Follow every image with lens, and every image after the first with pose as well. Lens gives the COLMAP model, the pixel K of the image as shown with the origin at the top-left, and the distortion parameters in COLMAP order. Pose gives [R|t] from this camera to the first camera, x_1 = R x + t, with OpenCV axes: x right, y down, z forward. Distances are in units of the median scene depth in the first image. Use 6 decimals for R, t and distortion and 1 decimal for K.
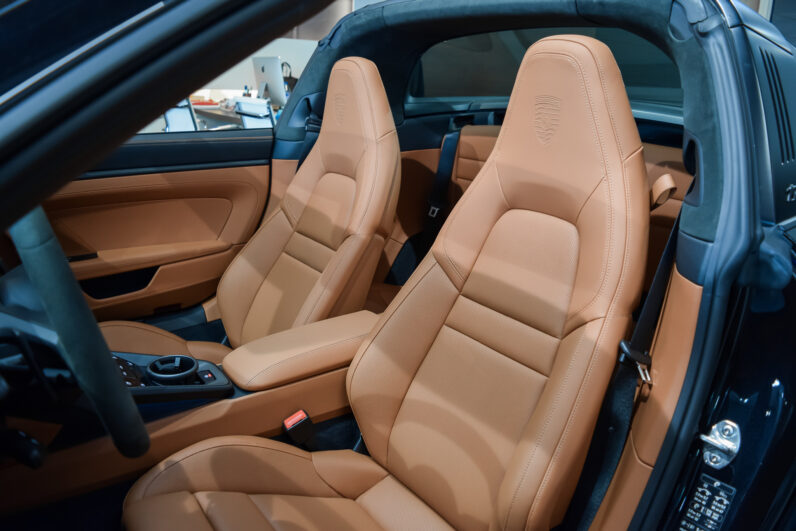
lens RADIAL K [[621.8, 0, 394.8], [0, 621.8, 263.6], [0, 0, 1]] dist [-0.098036, 0.021649]
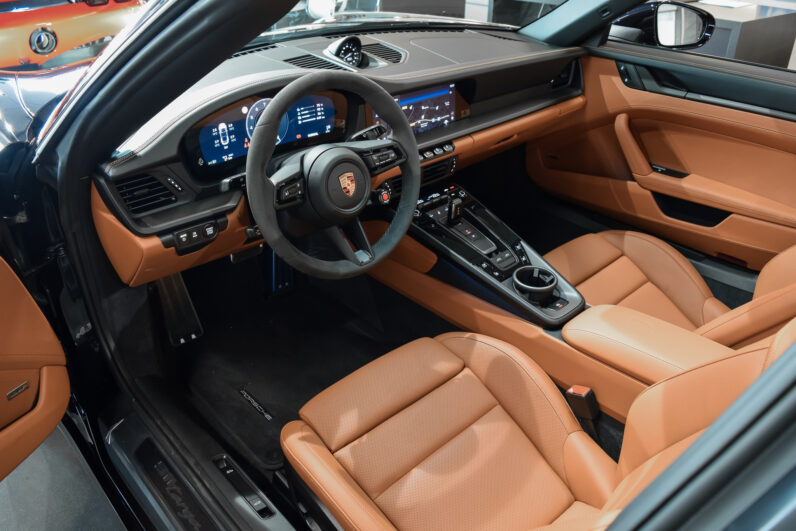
lens RADIAL K [[621.8, 0, 396.3], [0, 621.8, 270.5], [0, 0, 1]] dist [-0.098036, 0.021649]
pose [[0.132840, 0.475917, -0.869400, 0.553113], [-0.280453, 0.859374, 0.427577, -0.244325], [0.950631, 0.187027, 0.247632, 0.445002]]
